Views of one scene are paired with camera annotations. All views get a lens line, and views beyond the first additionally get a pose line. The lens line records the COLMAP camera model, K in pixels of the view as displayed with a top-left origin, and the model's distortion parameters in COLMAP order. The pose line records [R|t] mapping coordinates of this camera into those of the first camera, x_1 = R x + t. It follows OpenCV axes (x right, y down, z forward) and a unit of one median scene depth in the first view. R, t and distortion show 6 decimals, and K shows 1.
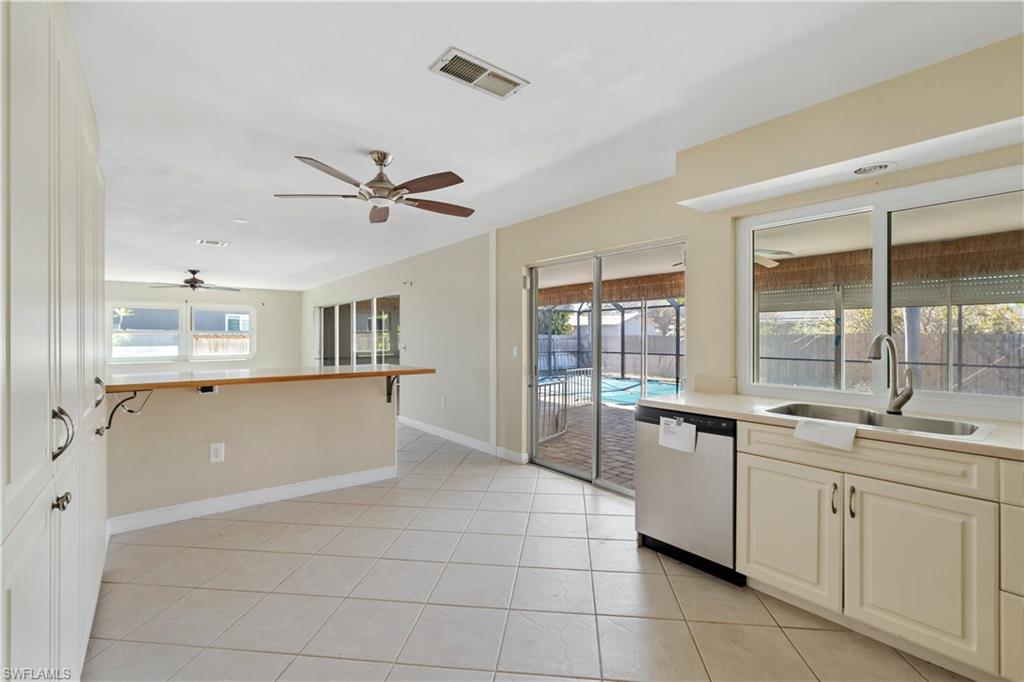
lens RADIAL K [[457.0, 0, 512.0], [0, 457.0, 341.0], [0, 0, 1]] dist [-0.001220, 0.001012]
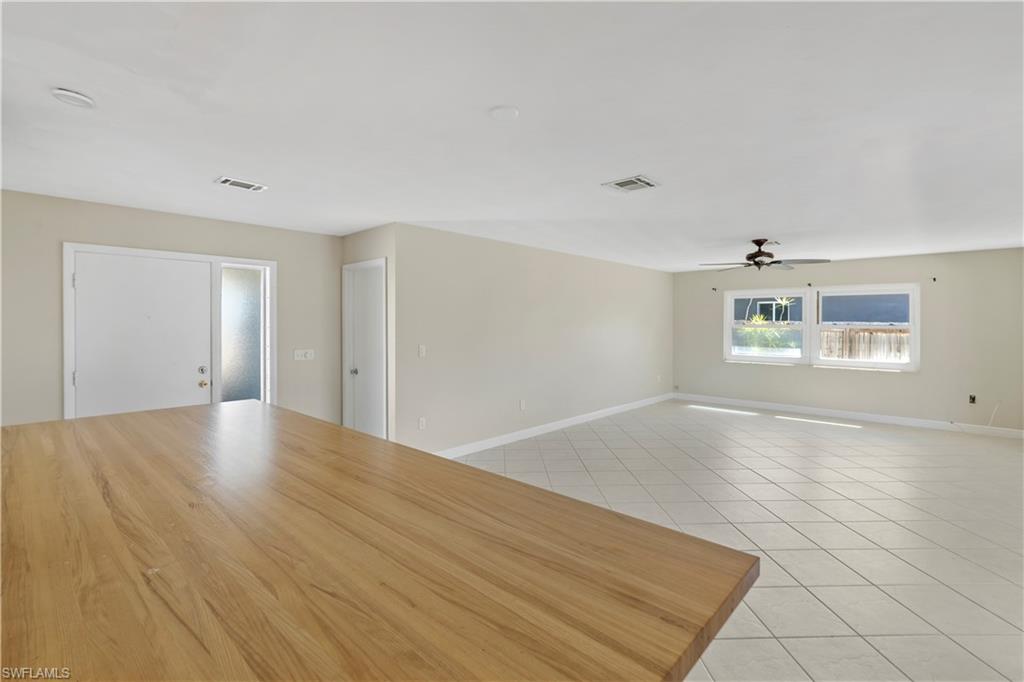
lens RADIAL K [[457.0, 0, 512.0], [0, 457.0, 341.0], [0, 0, 1]] dist [-0.001220, 0.001012]
pose [[0.161328, 0.038799, -0.986138, -0.060617], [-0.009400, 0.999242, 0.037777, -0.020112], [0.986856, 0.003175, 0.161571, 0.406791]]
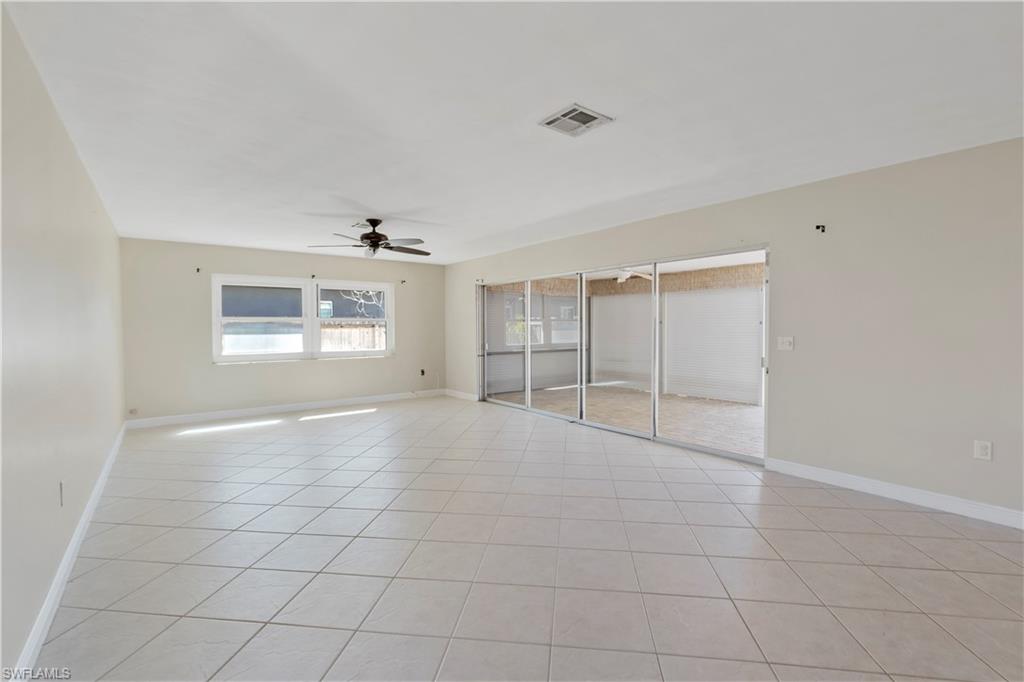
lens RADIAL K [[435.3, 0, 512.0], [0, 435.3, 341.0], [0, 0, 1]] dist [-0.002015, 0.000014]
pose [[0.999851, 0.001737, -0.017196, -0.388339], [-0.001157, 0.999431, 0.033715, -0.009480], [0.017244, -0.033690, 0.999284, 0.322236]]
